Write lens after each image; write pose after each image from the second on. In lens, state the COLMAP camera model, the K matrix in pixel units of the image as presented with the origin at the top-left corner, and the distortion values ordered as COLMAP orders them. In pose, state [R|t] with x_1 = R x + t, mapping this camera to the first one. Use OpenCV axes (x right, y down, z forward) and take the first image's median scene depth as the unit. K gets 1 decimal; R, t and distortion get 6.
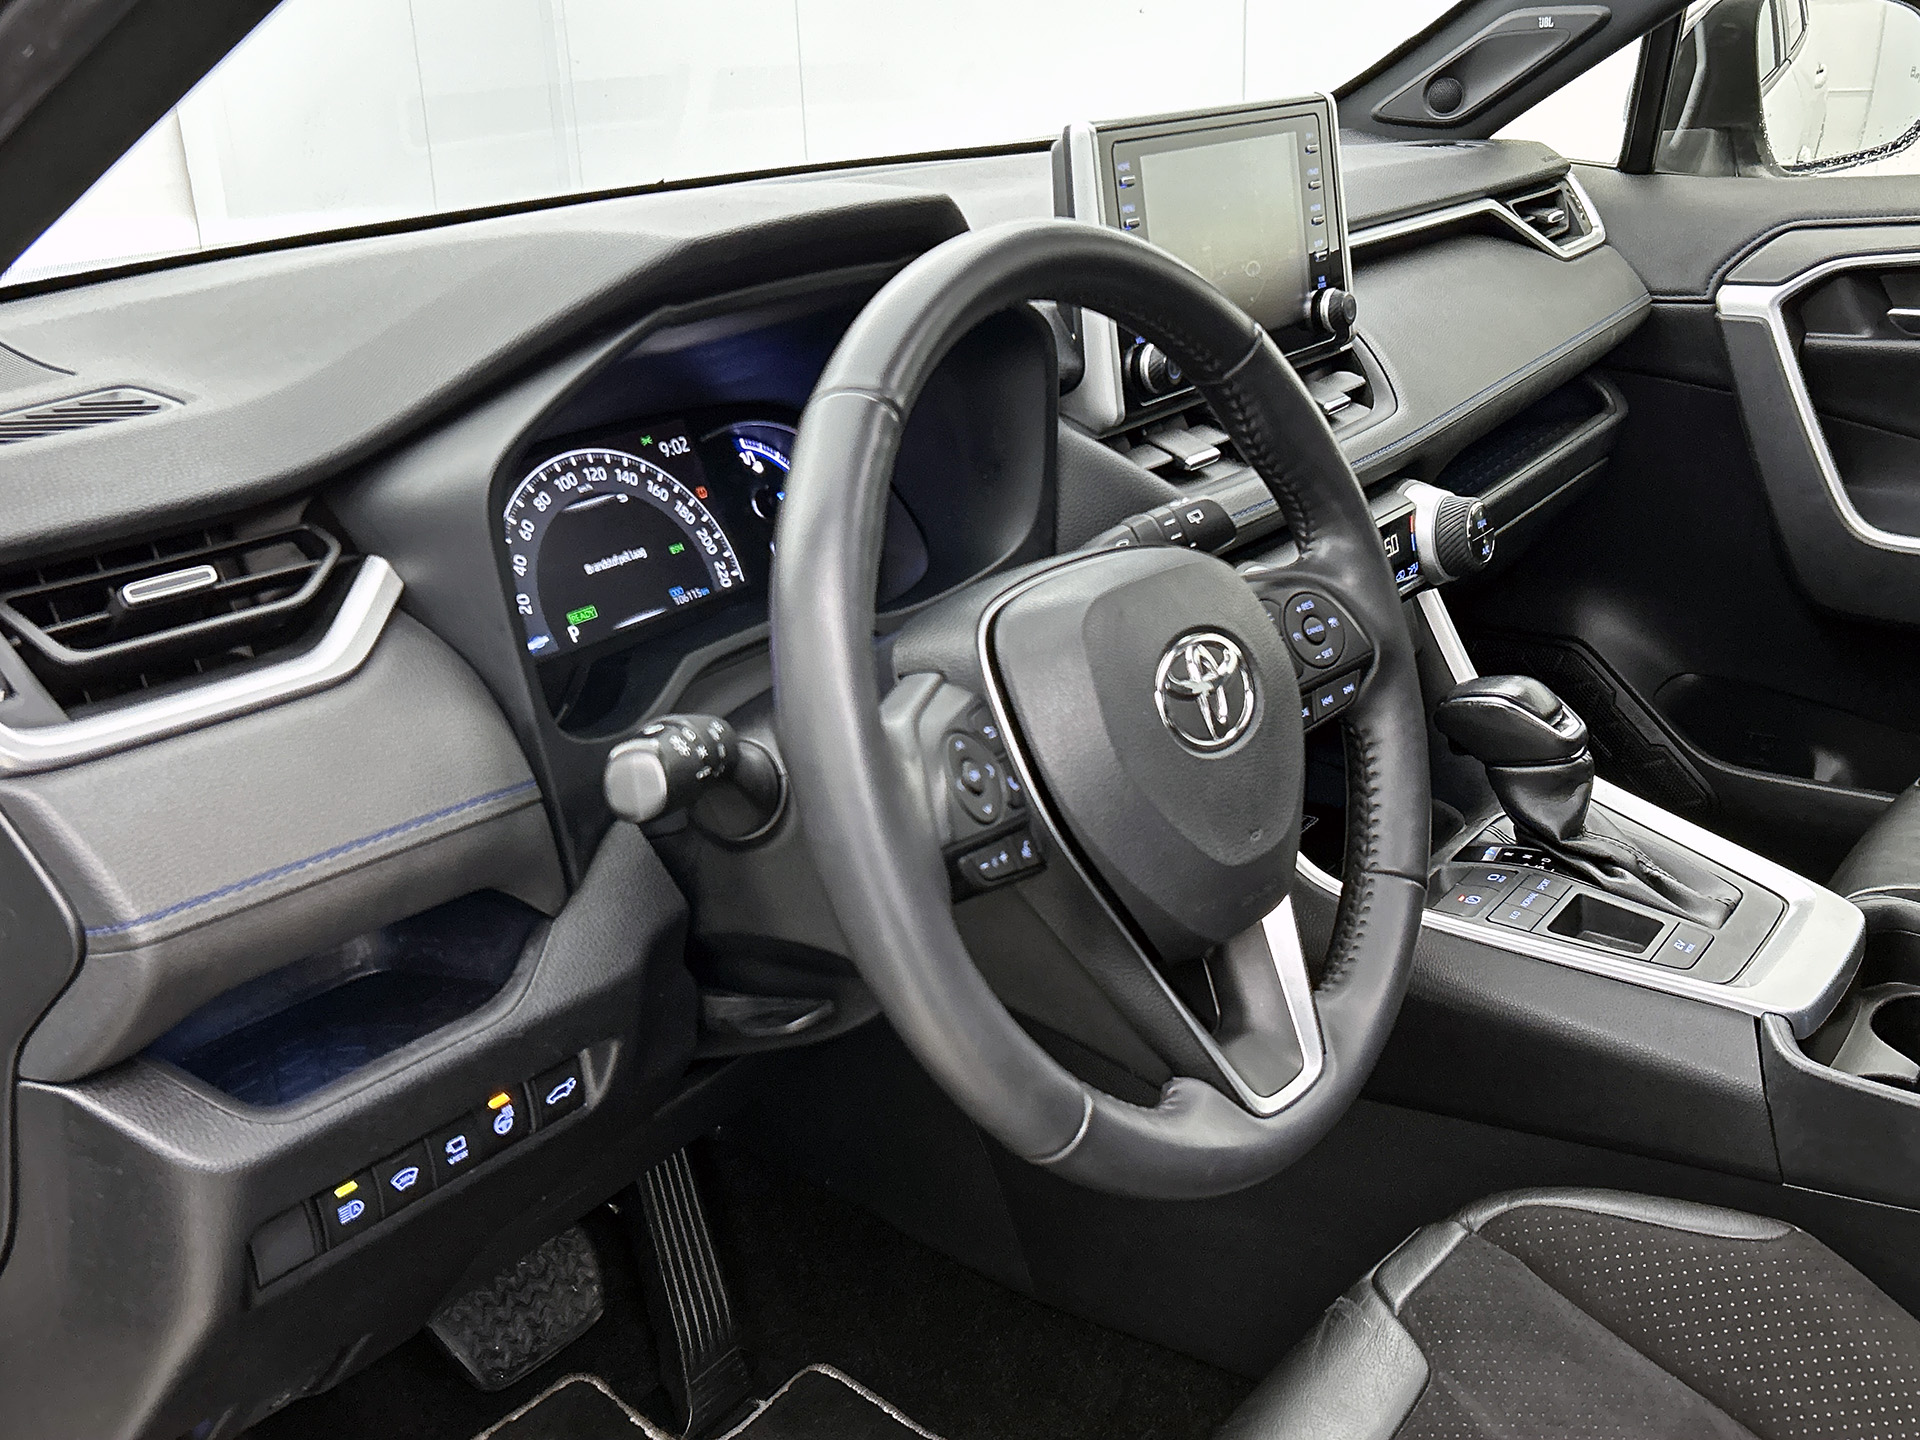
lens RADIAL K [[1919.5, 0, 971.6], [0, 1919.5, 730.3], [0, 0, 1]] dist [0.045514, 0.000000]
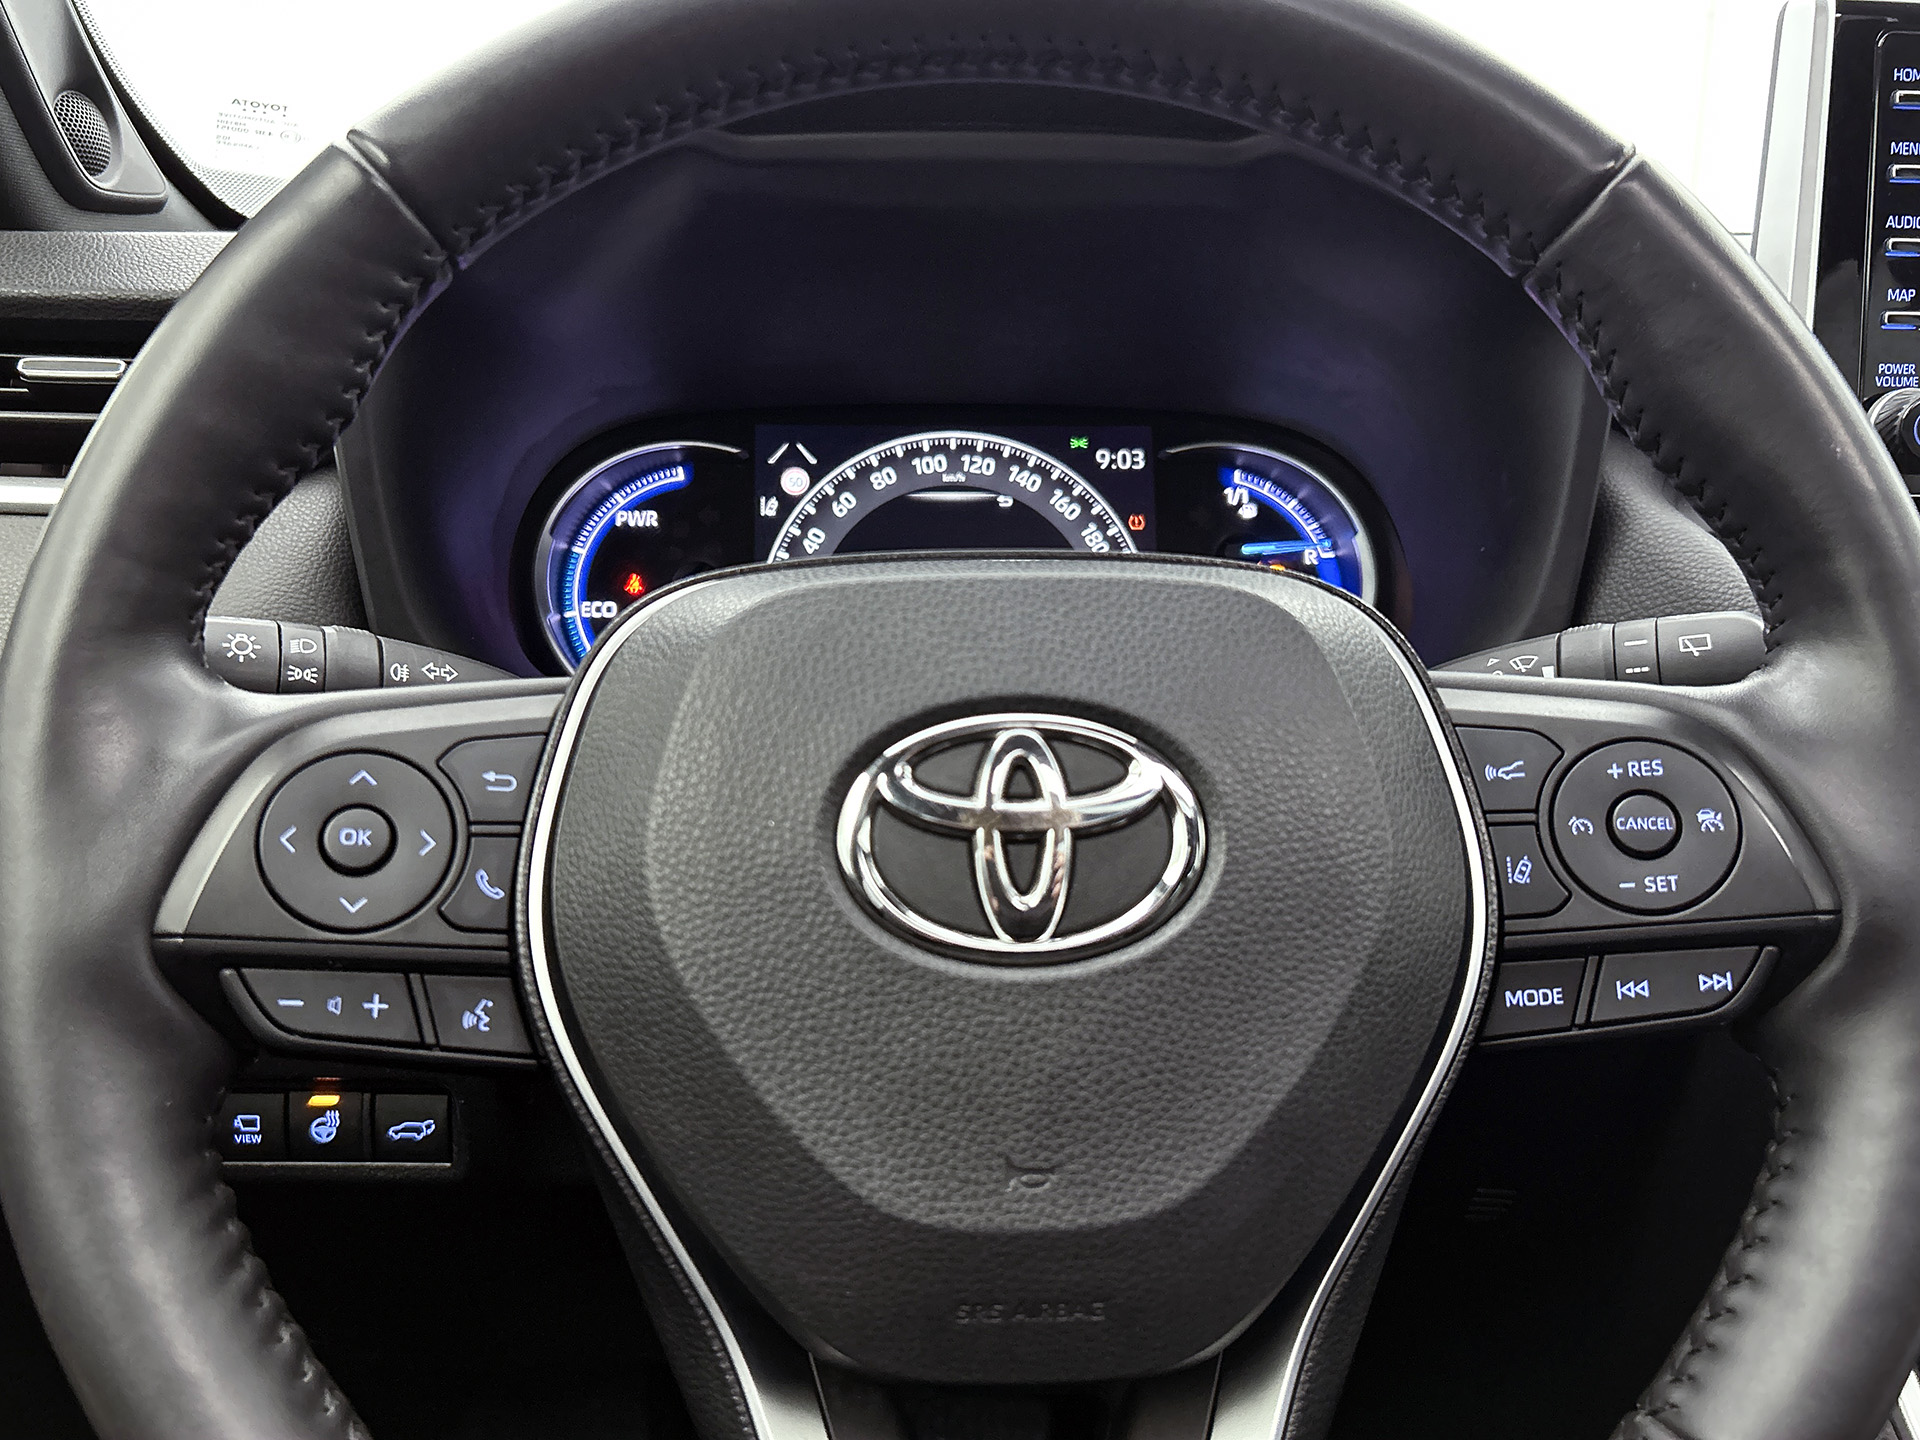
lens RADIAL K [[1579.1, 0, 956.6], [0, 1579.1, 718.4], [0, 0, 1]] dist [0.042552, -0.083084]
pose [[0.635311, 0.209223, -0.743375, 0.300279], [-0.302090, 0.953226, 0.010110, -0.035700], [0.710719, 0.218144, 0.668798, 0.561582]]
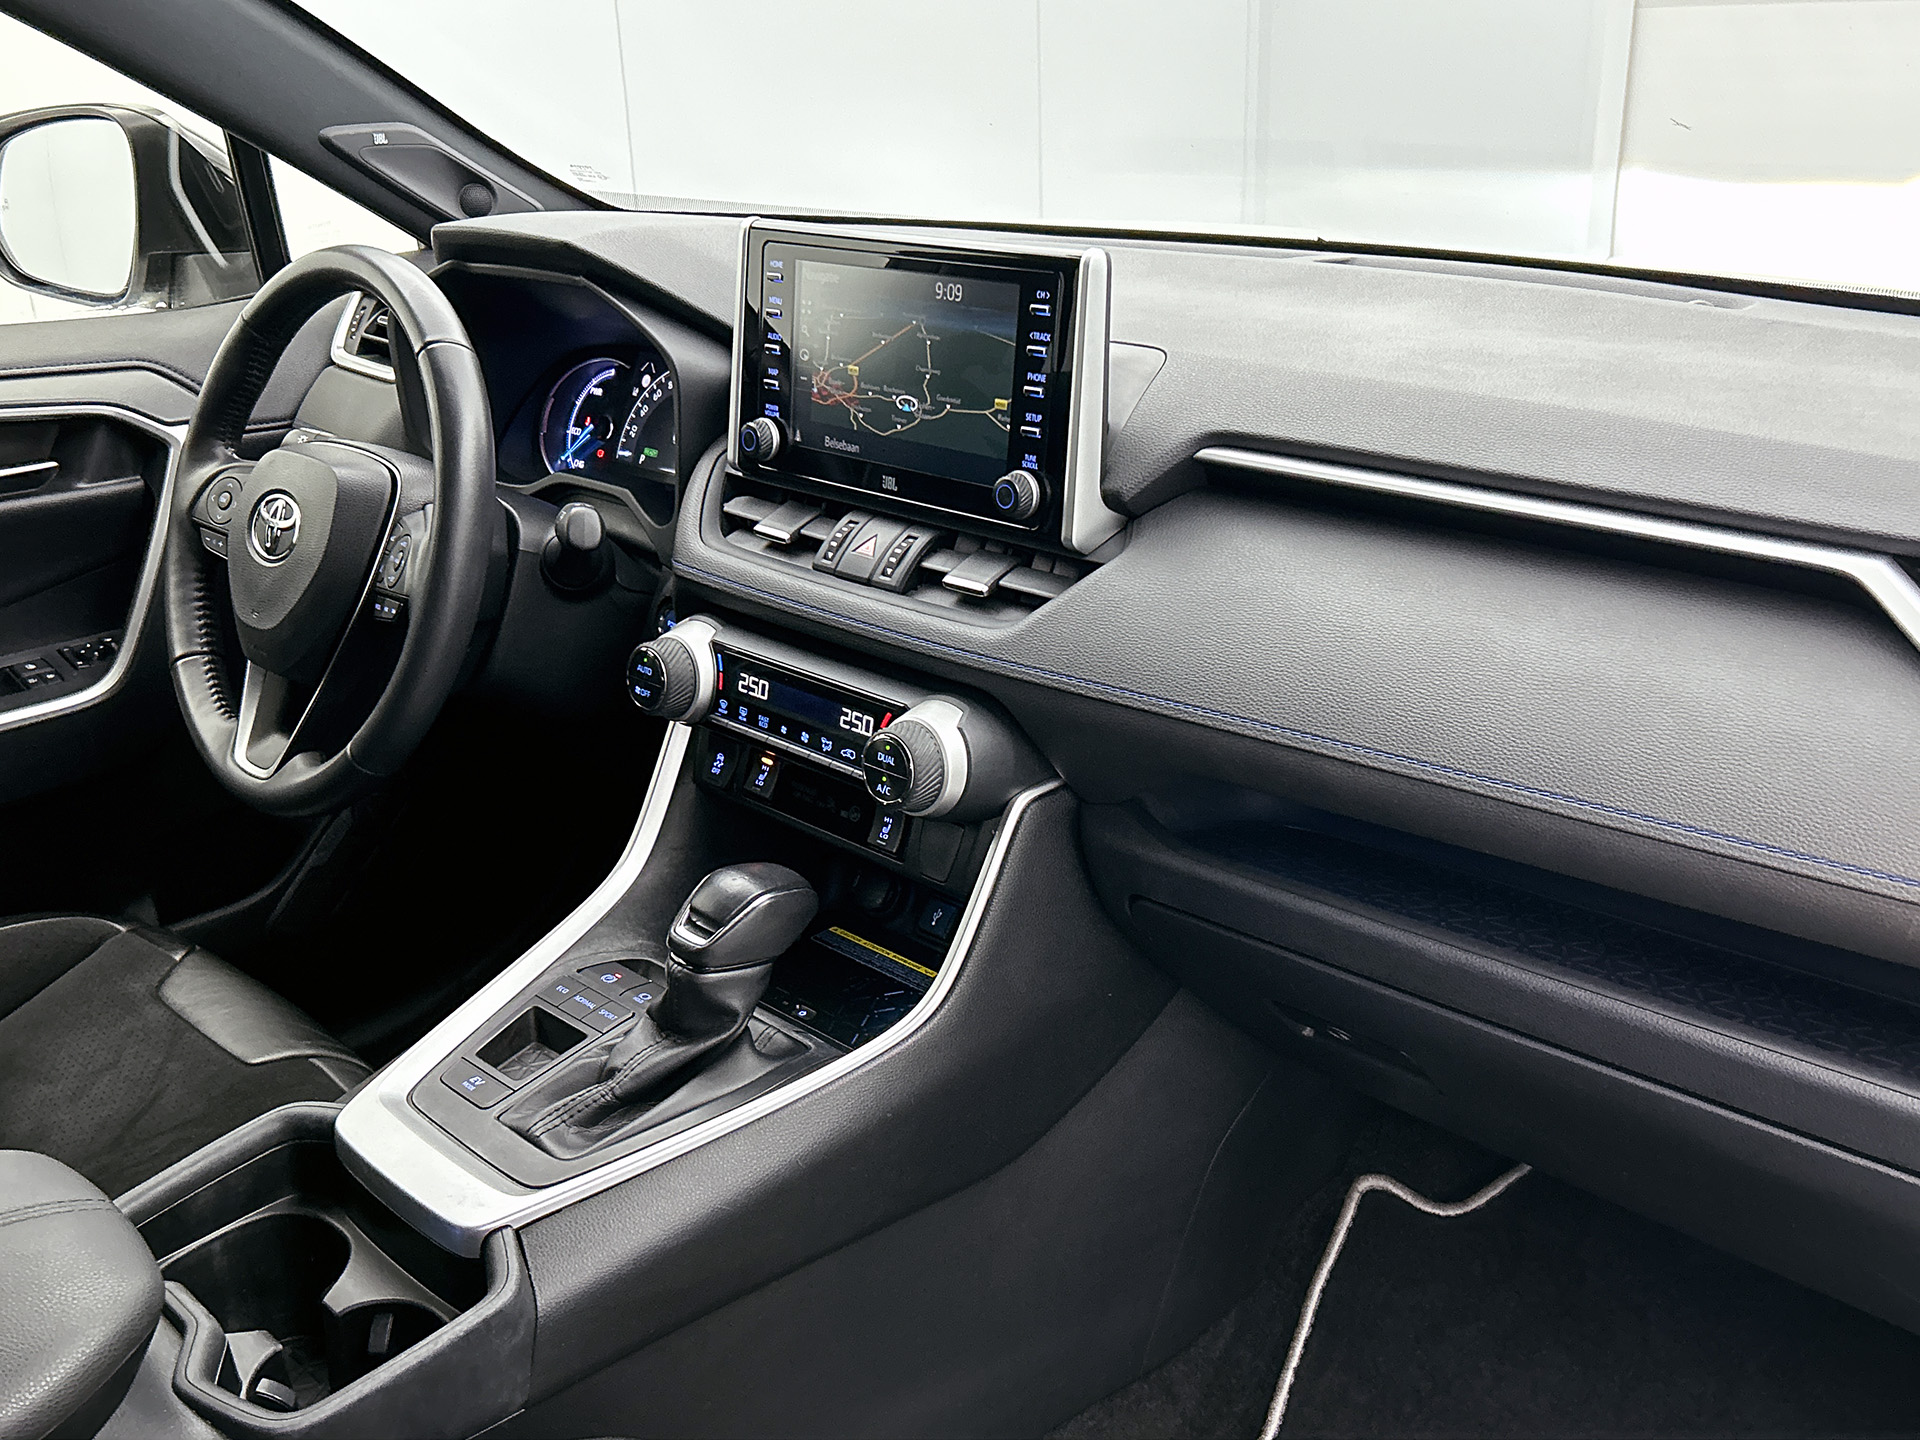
lens RADIAL K [[1794.7, 0, 952.8], [0, 1794.7, 727.0], [0, 0, 1]] dist [0.016754, 0.000000]
pose [[-0.144144, 0.405220, -0.902784, 1.206461], [-0.317703, 0.845063, 0.430038, -0.582999], [0.937170, 0.348805, 0.006929, 1.248344]]
